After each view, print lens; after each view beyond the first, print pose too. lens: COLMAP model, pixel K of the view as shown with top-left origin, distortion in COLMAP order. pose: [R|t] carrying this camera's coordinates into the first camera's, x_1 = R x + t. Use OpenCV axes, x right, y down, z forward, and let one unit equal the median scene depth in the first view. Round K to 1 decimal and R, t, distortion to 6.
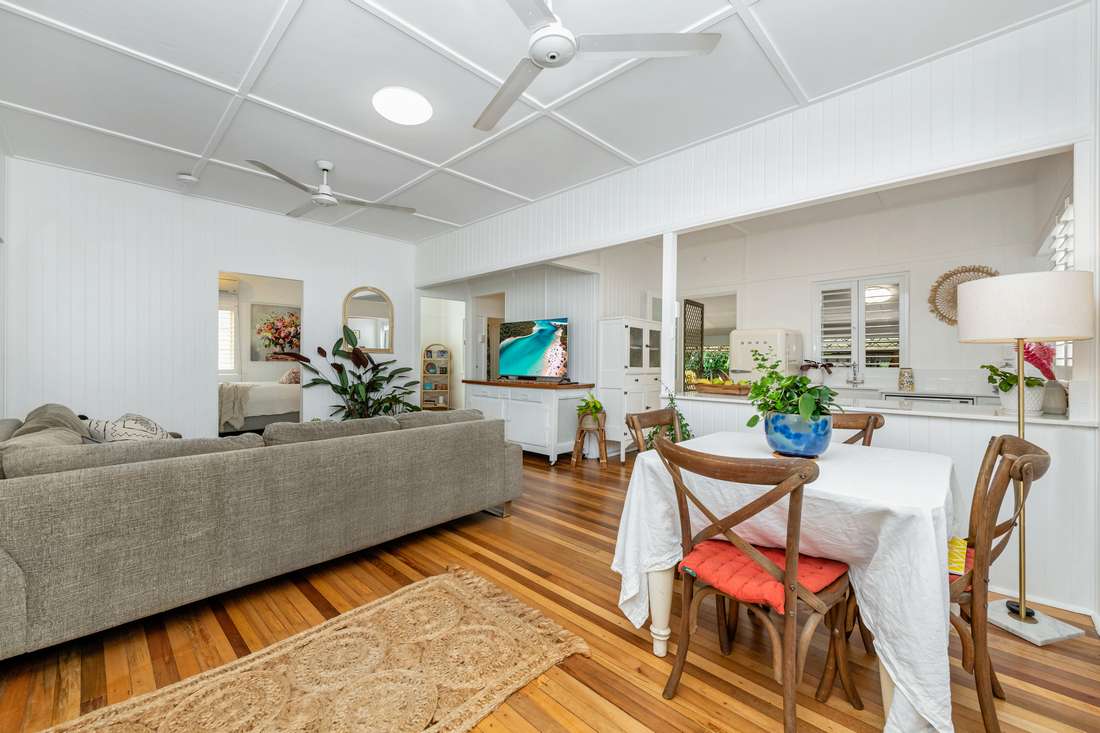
lens RADIAL K [[442.4, 0, 552.4], [0, 442.4, 358.8], [0, 0, 1]] dist [0.002580, -0.000363]
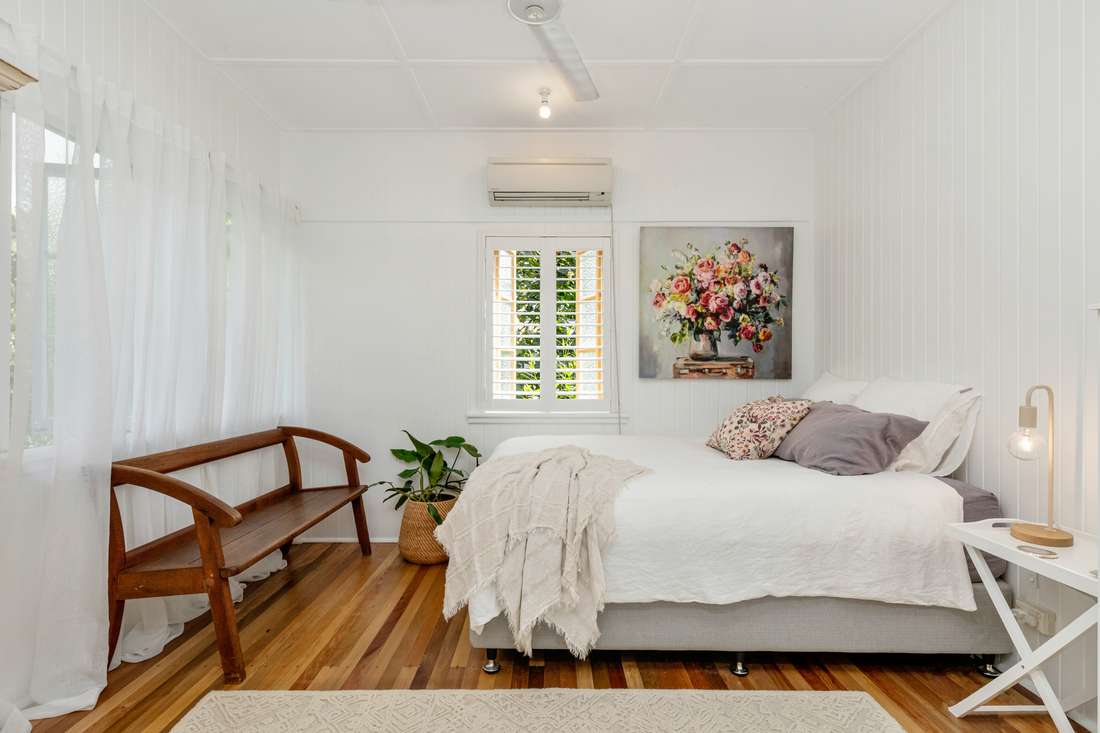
lens RADIAL K [[567.5, 0, 550.2], [0, 567.5, 370.3], [0, 0, 1]] dist [-0.000191, 0.000003]
pose [[0.701340, -0.008074, -0.712782, -0.378890], [0.006255, 0.999967, -0.005173, -0.000077], [0.712800, -0.000830, 0.701367, 0.589605]]
